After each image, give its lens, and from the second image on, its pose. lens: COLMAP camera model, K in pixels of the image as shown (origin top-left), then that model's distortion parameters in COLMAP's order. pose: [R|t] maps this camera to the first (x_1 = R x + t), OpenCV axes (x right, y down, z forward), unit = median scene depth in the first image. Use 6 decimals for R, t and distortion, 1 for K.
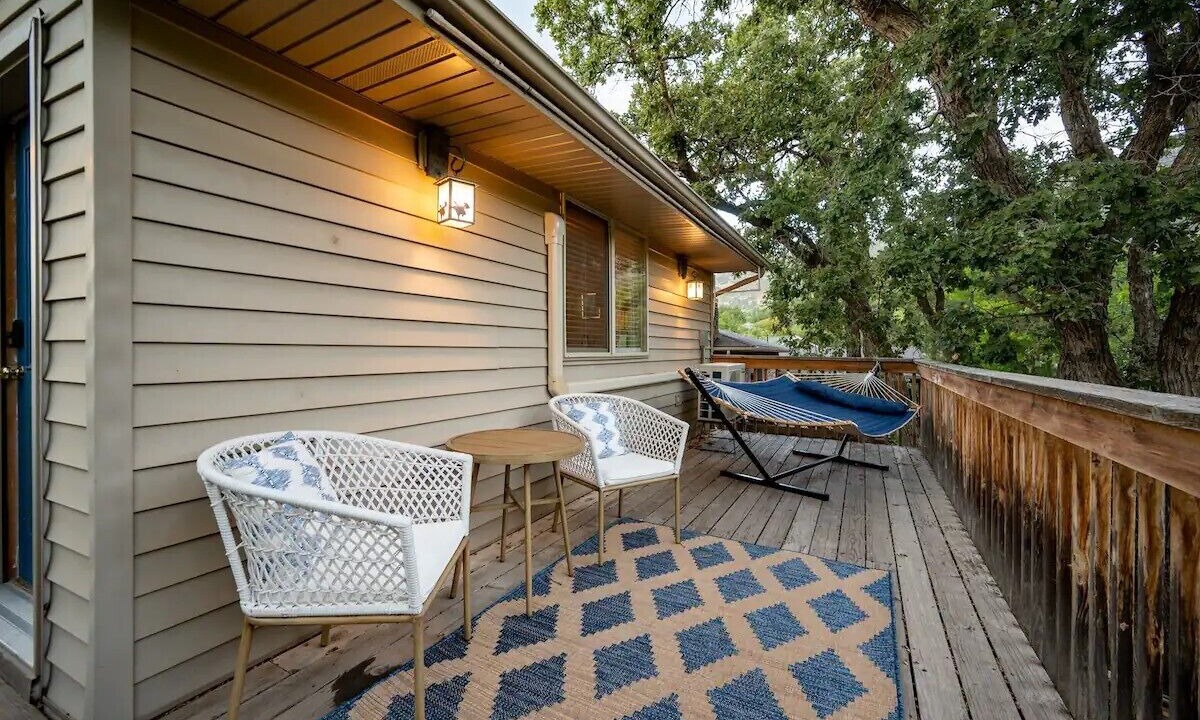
lens RADIAL K [[487.8, 0, 599.2], [0, 487.8, 354.1], [0, 0, 1]] dist [-0.000455, -0.000120]
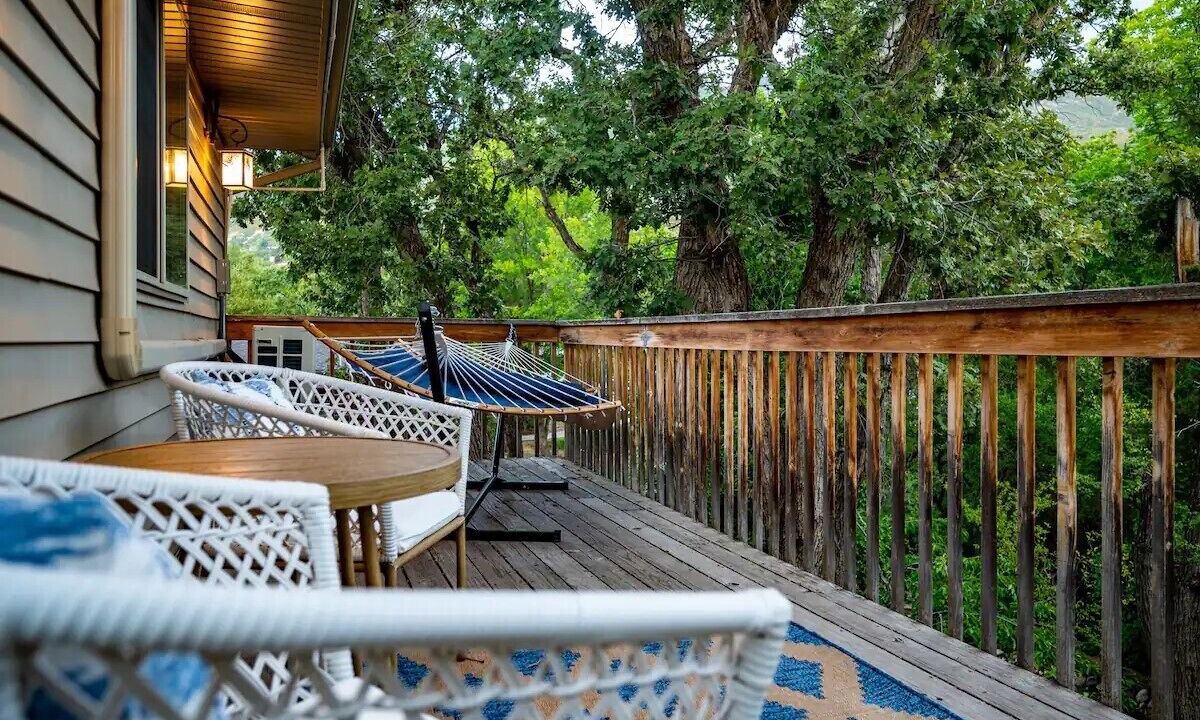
lens RADIAL K [[884.6, 0, 599.6], [0, 884.6, 356.2], [0, 0, 1]] dist [0.002950, 0.000707]
pose [[0.676483, -0.018948, 0.736215, -0.409025], [0.009001, 0.999807, 0.017461, 0.079806], [-0.736403, -0.005185, 0.676523, 0.328614]]
